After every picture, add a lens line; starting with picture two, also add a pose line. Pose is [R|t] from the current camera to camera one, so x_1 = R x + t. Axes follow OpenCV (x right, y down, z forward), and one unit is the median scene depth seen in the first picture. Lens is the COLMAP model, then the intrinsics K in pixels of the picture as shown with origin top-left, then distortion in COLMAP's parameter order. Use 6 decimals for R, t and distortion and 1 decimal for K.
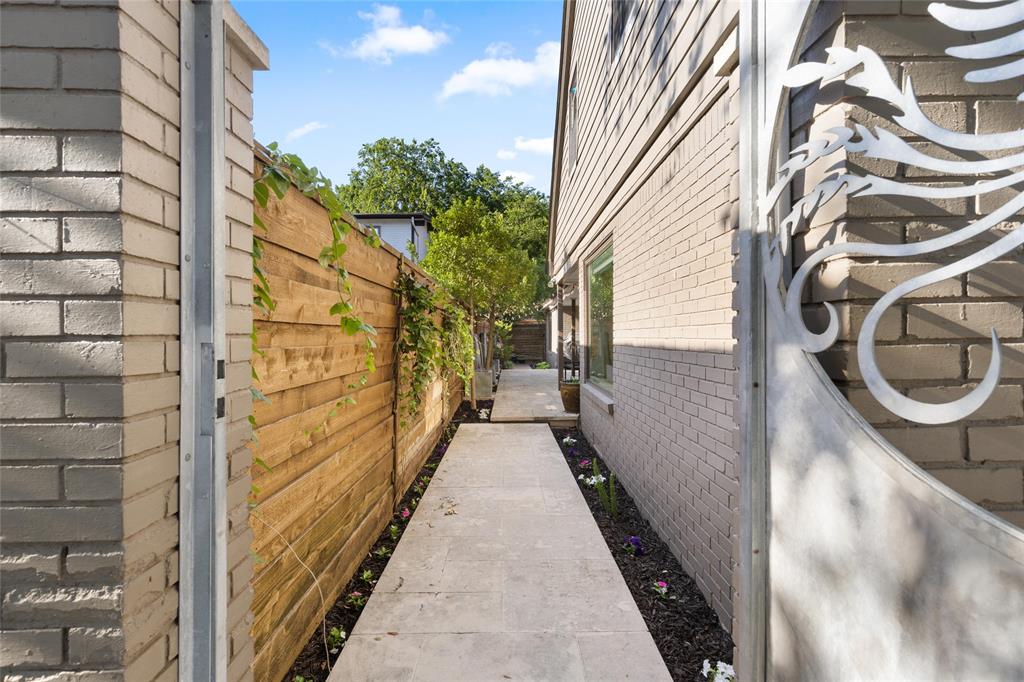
lens RADIAL K [[469.7, 0, 512.0], [0, 469.7, 341.0], [0, 0, 1]] dist [0.001093, 0.000053]
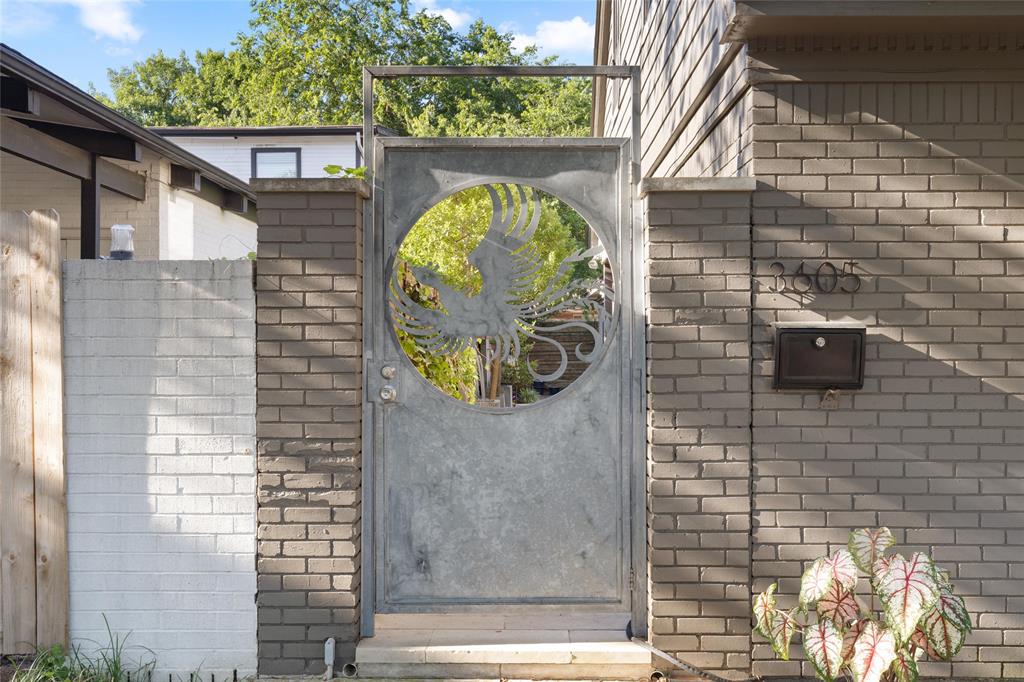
lens RADIAL K [[1025.4, 0, 512.0], [0, 1025.4, 341.0], [0, 0, 1]] dist [-0.018436, -0.020818]
pose [[0.999592, 0.000614, -0.028564, 0.013683], [-0.000924, 0.999941, -0.010829, -0.002789], [0.028556, 0.010851, 0.999533, -0.392328]]
